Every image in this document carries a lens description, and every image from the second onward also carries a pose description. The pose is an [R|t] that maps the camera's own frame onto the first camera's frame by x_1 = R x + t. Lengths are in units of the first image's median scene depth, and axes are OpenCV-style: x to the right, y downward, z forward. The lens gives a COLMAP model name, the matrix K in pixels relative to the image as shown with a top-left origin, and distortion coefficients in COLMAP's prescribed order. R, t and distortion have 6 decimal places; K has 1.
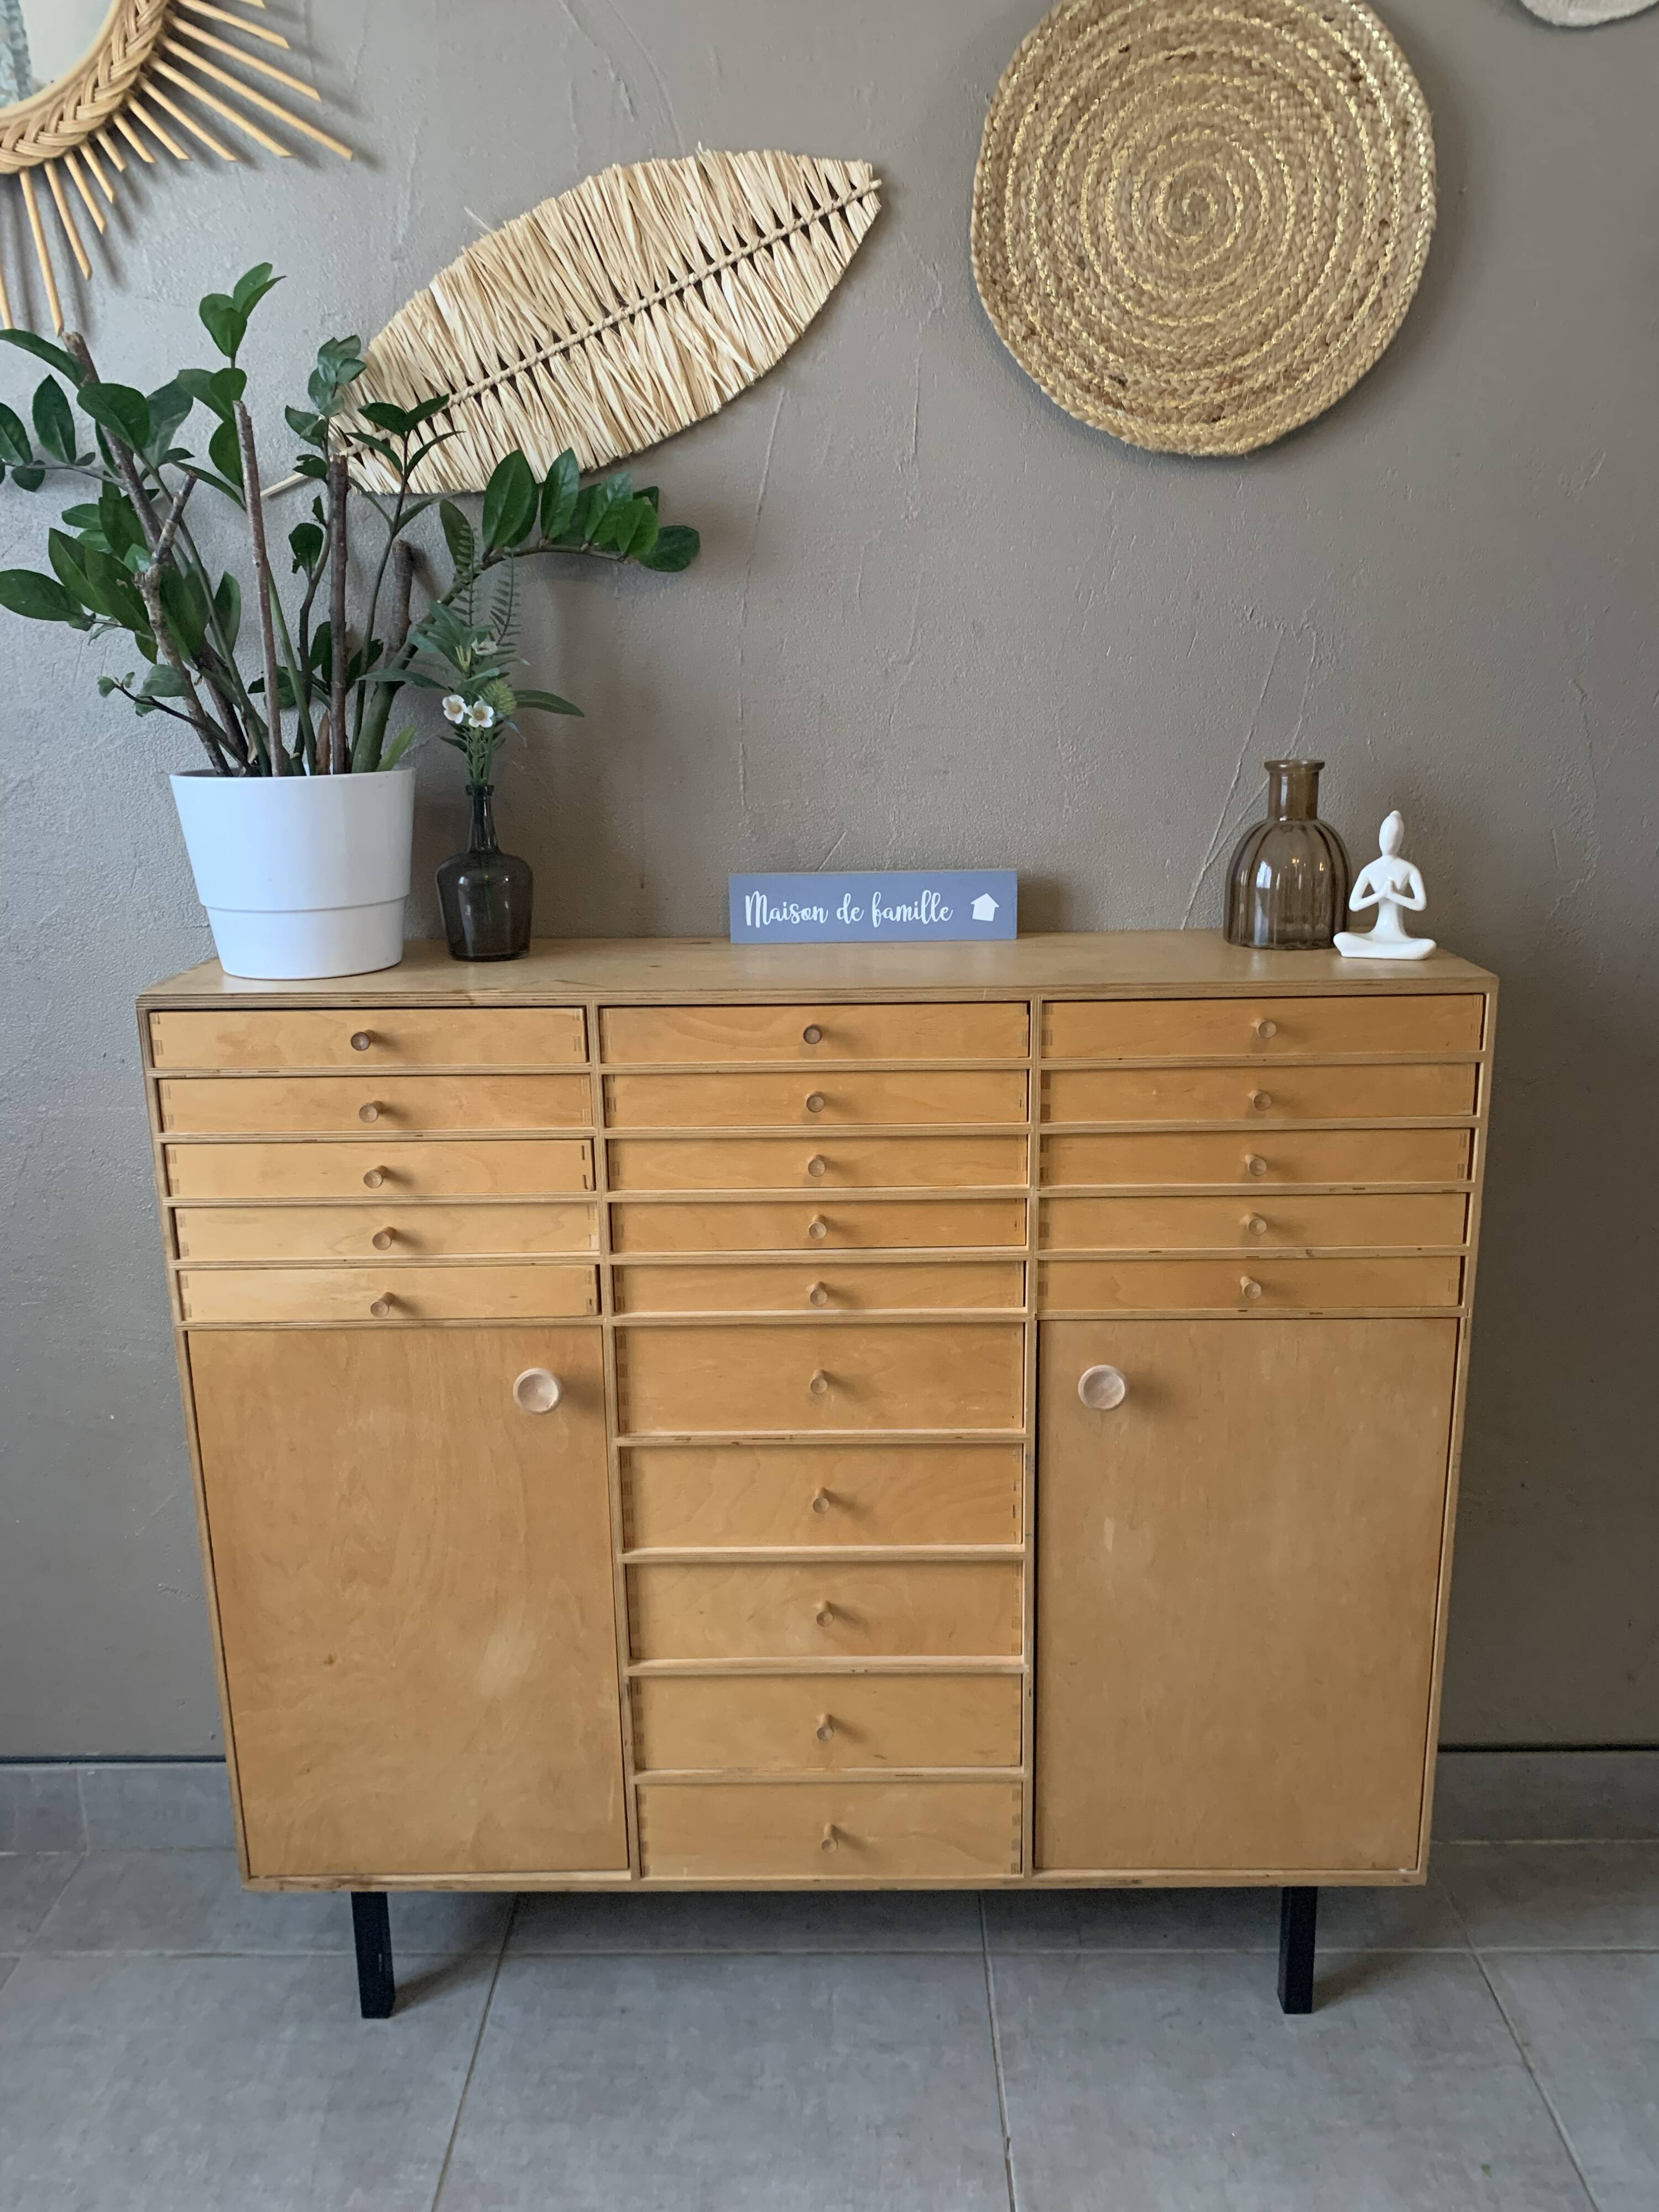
lens RADIAL K [[1697.1, 0, 825.0], [0, 1697.1, 1107.3], [0, 0, 1]] dist [0.018106, -0.015353]
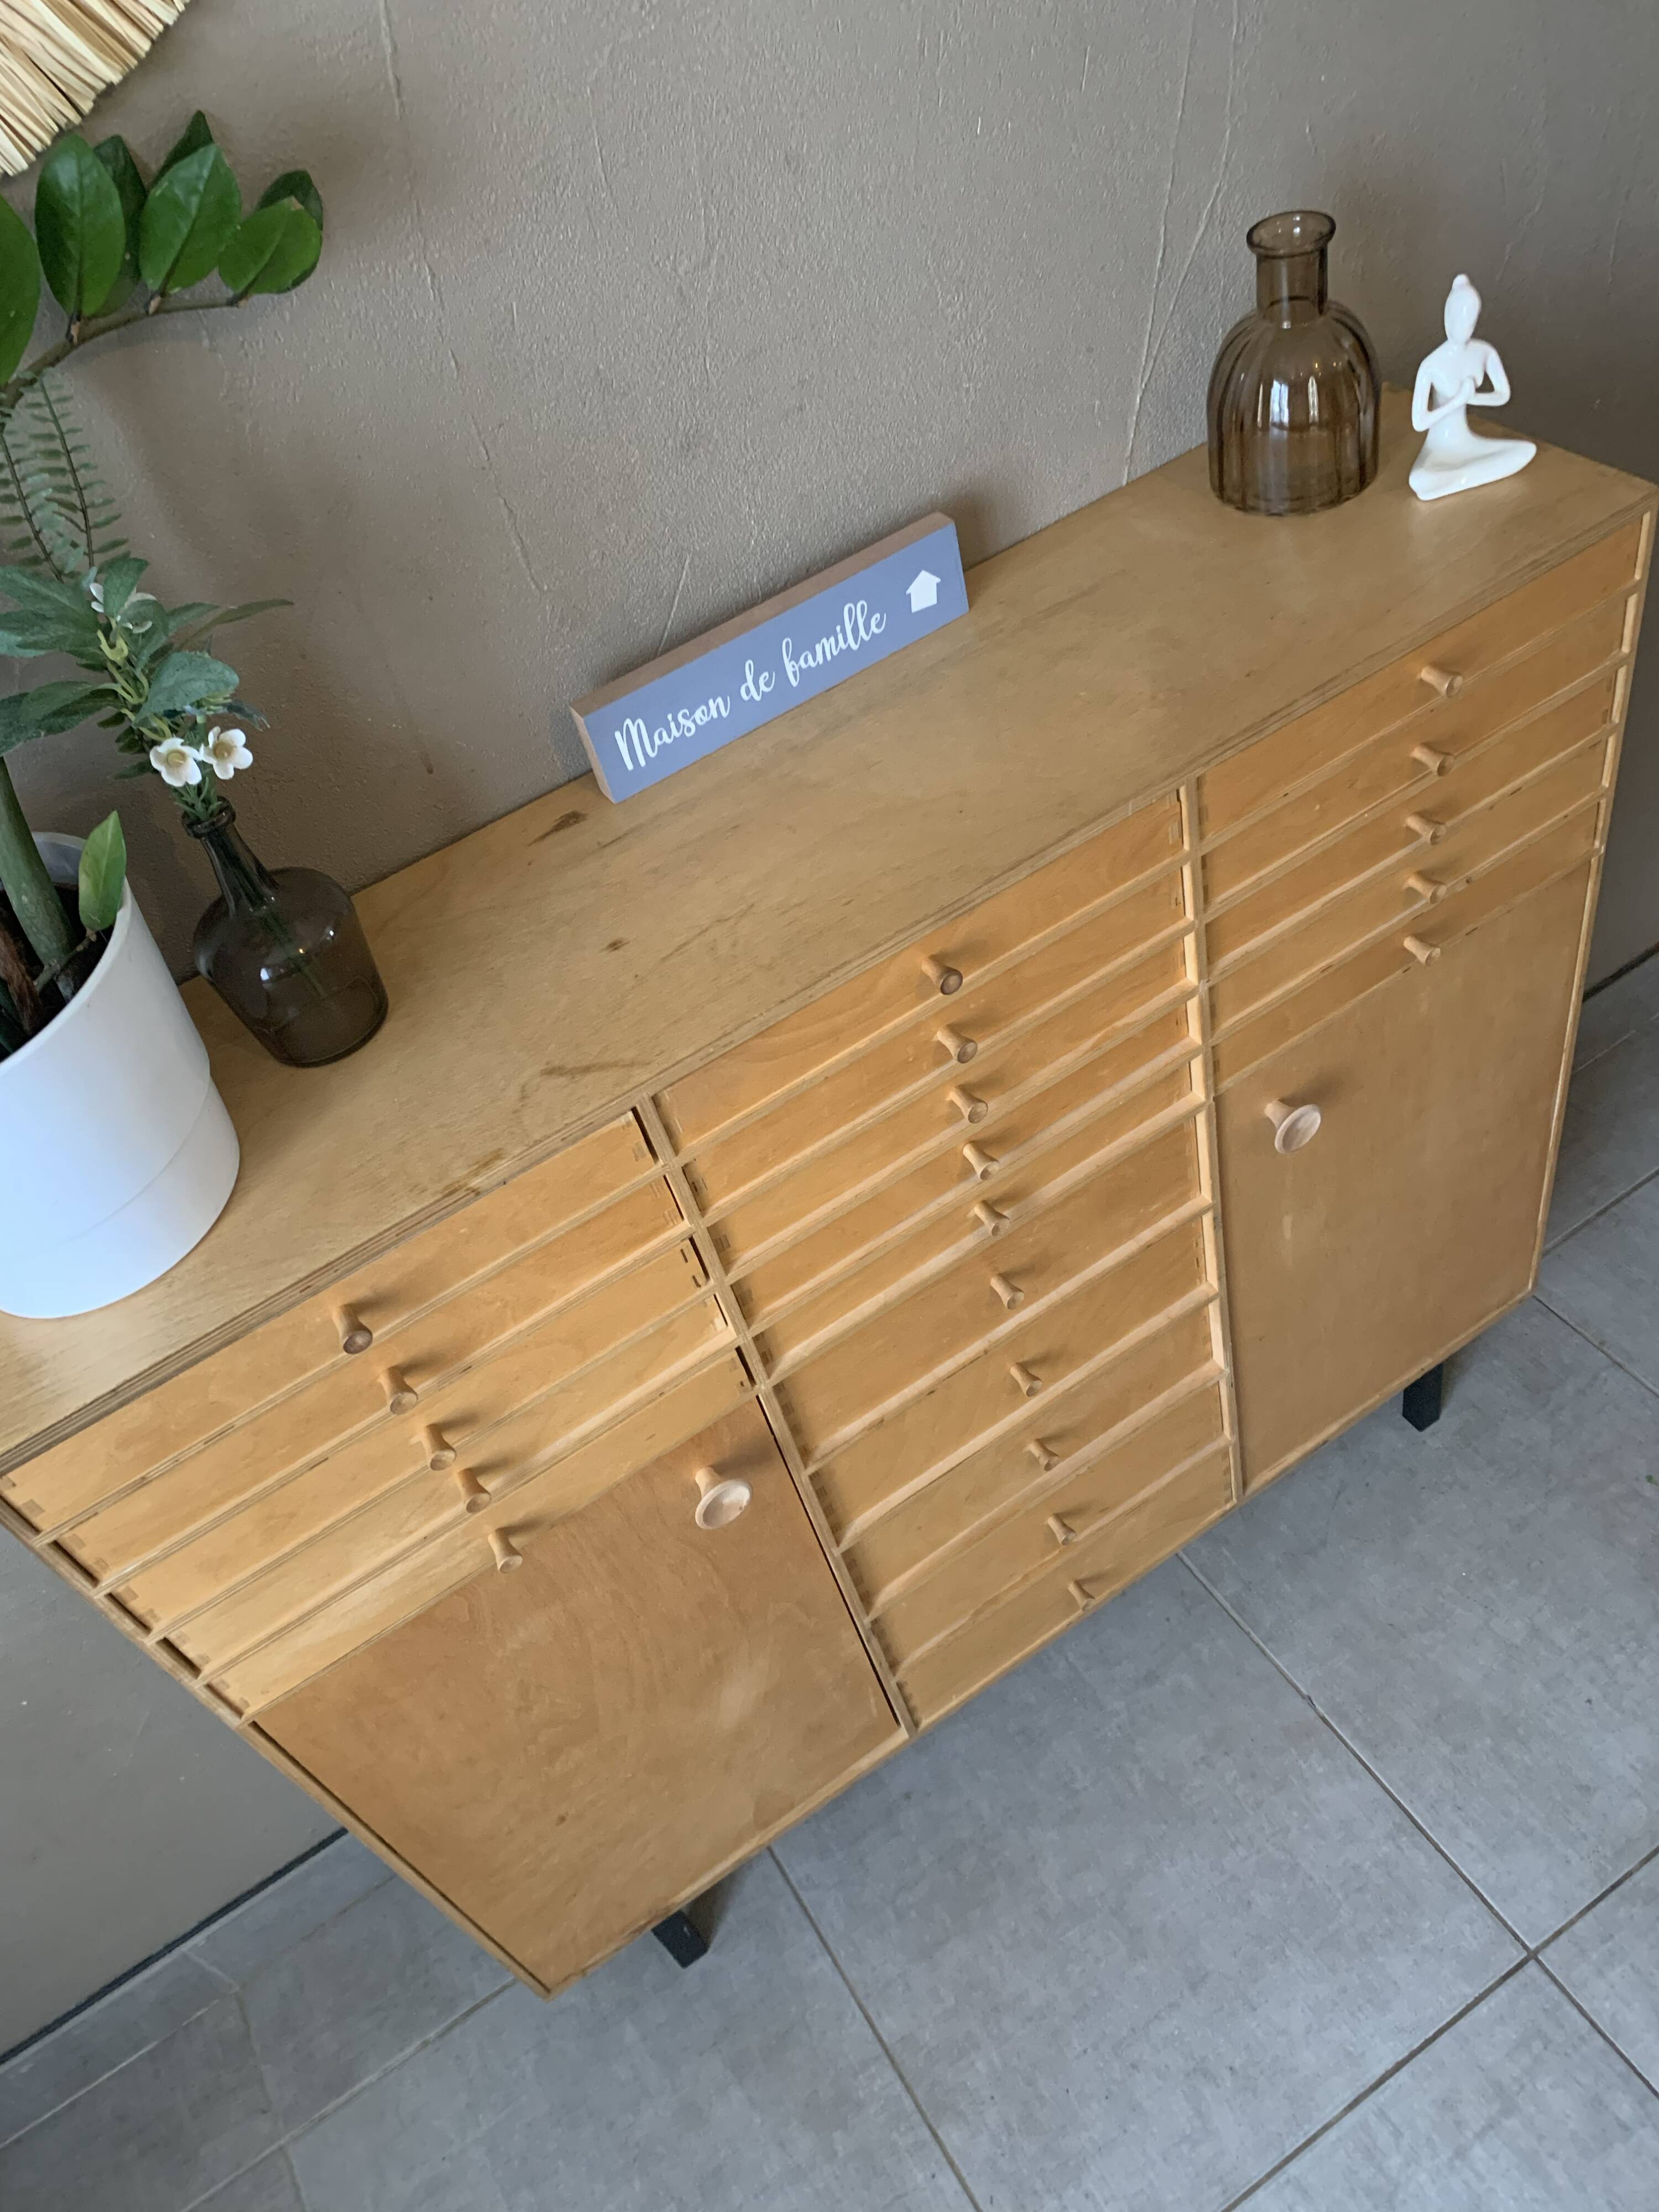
lens RADIAL K [[1697.1, 0, 821.2], [0, 1697.1, 1089.5], [0, 0, 1]] dist [0.018106, -0.015353]
pose [[0.831859, -0.497412, 0.246155, -0.218224], [0.318355, 0.790978, 0.522498, -0.346271], [-0.454600, -0.356280, 0.816335, 0.408597]]
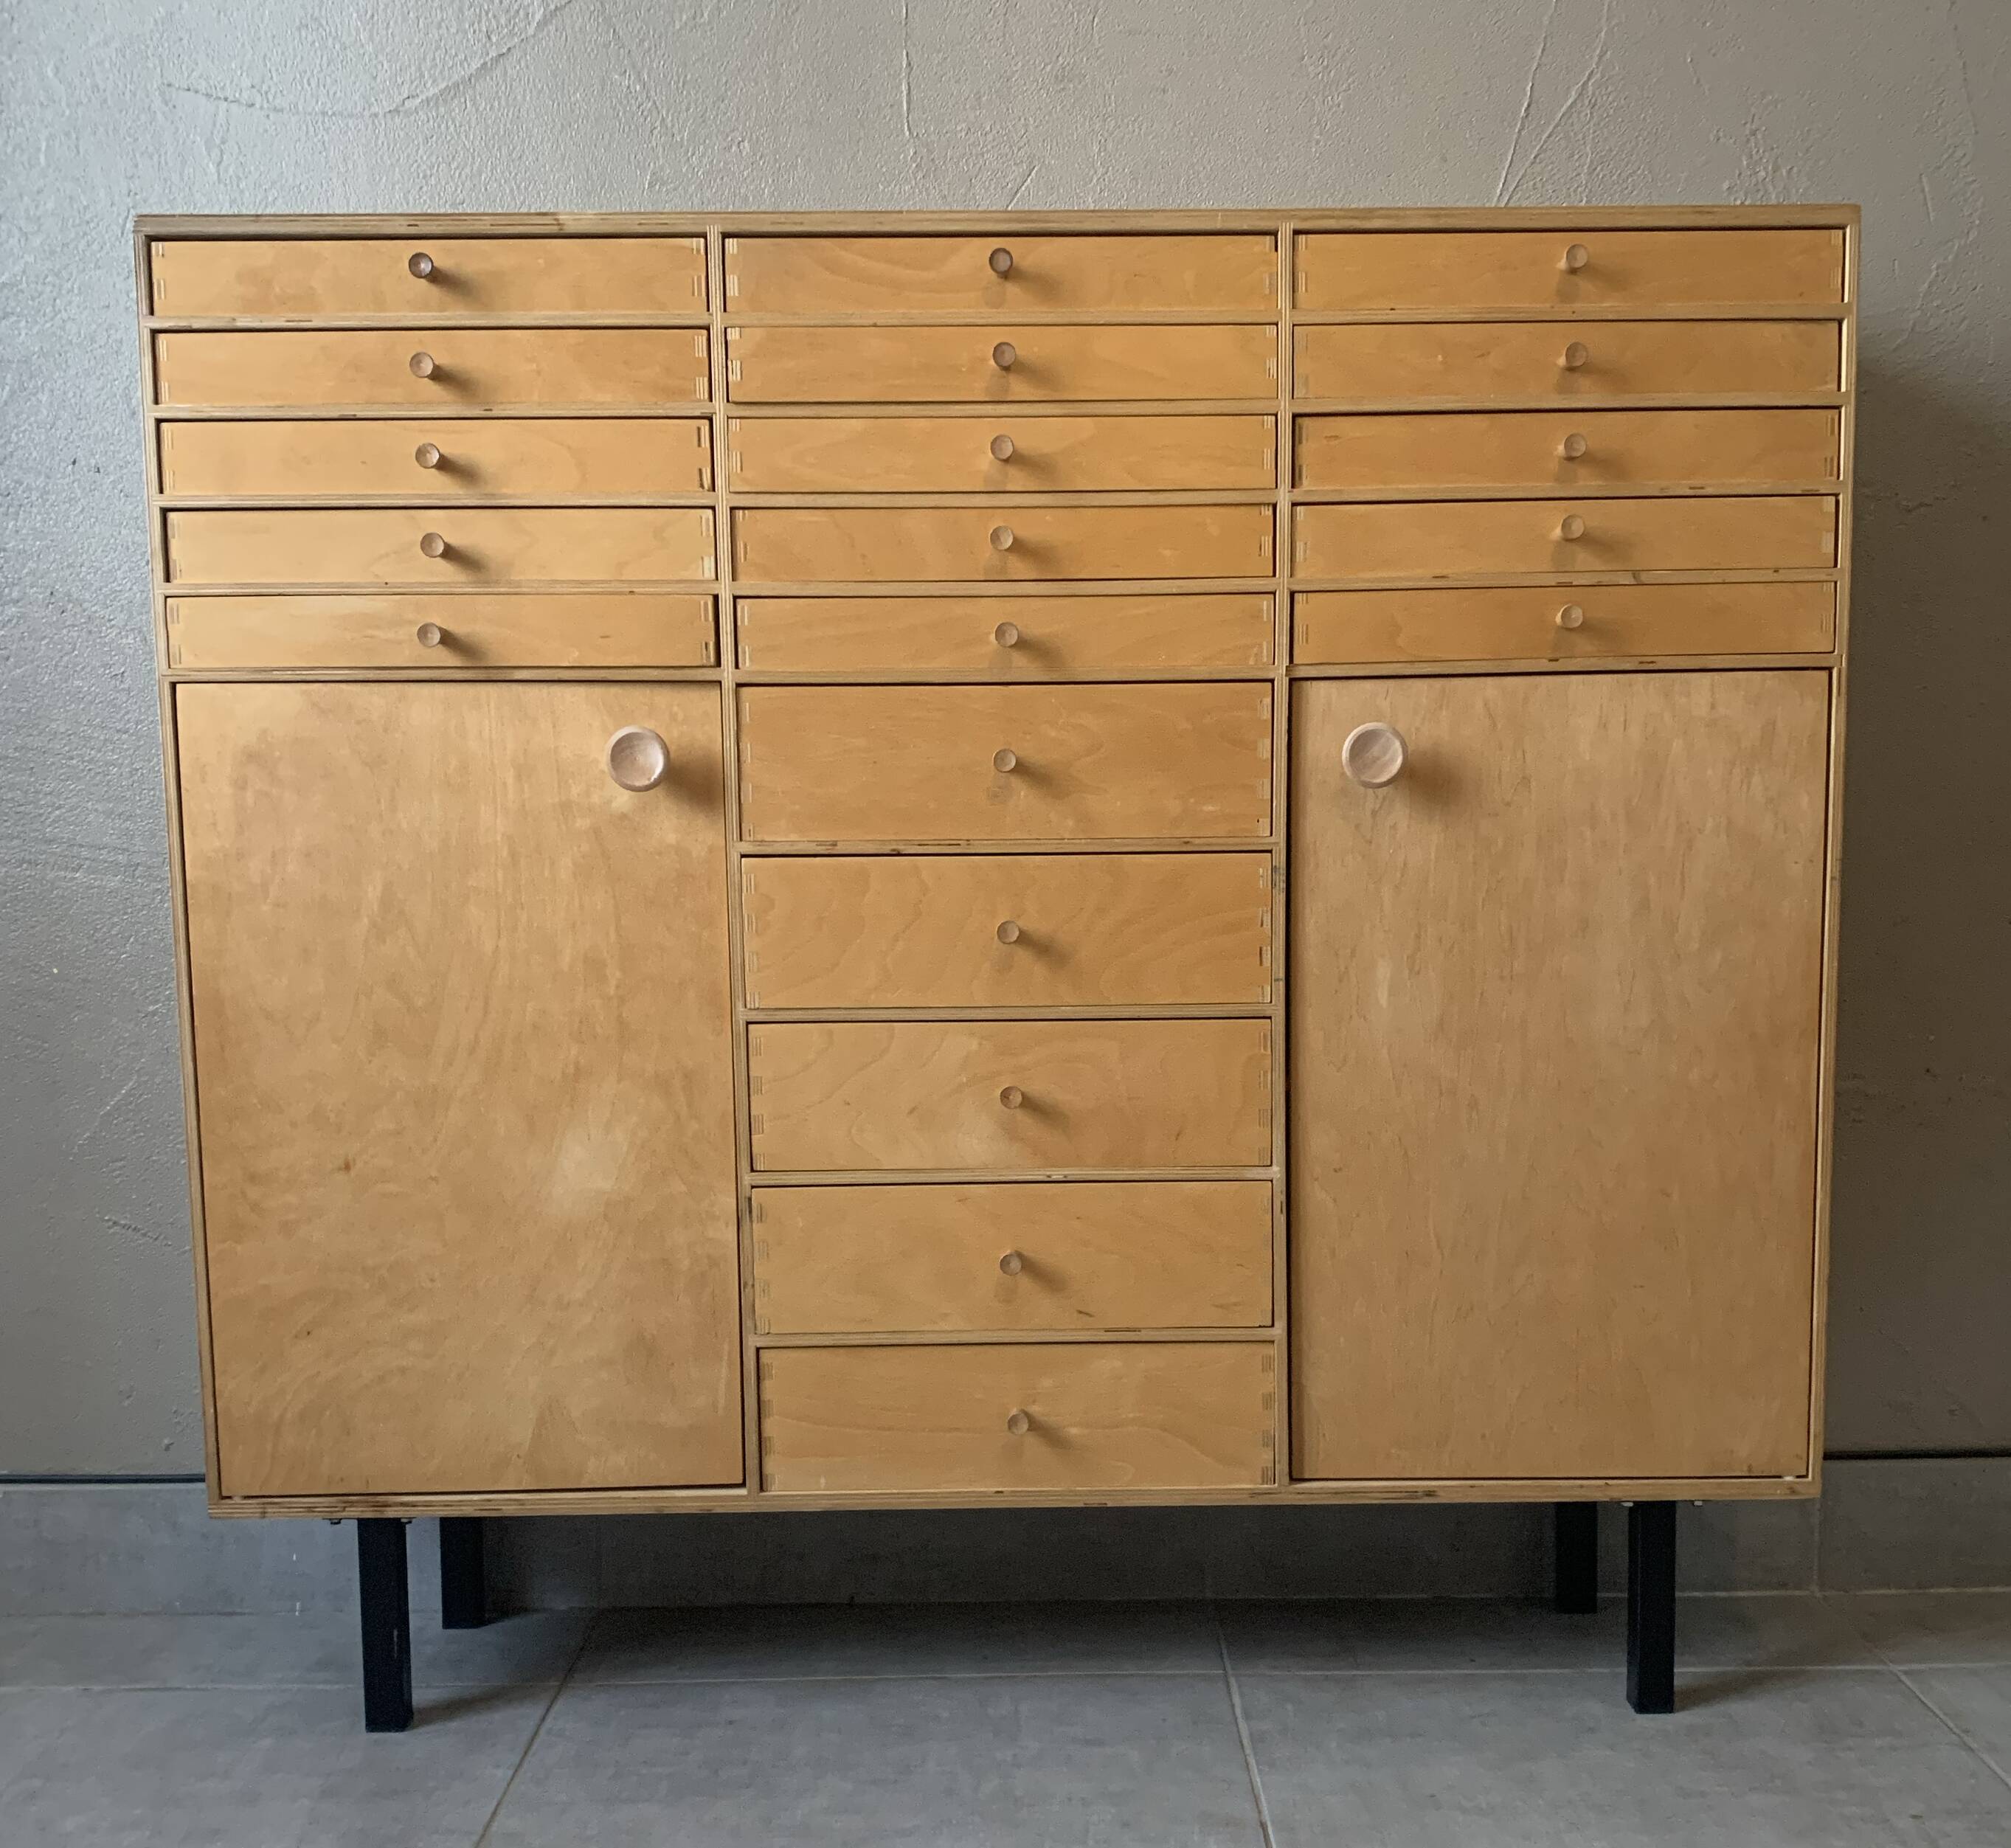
lens RADIAL K [[2289.8, 0, 1043.1], [0, 2289.8, 1108.1], [0, 0, 1]] dist [0.014092, 0.000000]
pose [[0.999707, 0.002425, 0.024083, -0.010615], [0.000637, 0.991990, -0.126314, 0.434566], [-0.024197, 0.126292, 0.991698, -0.004357]]
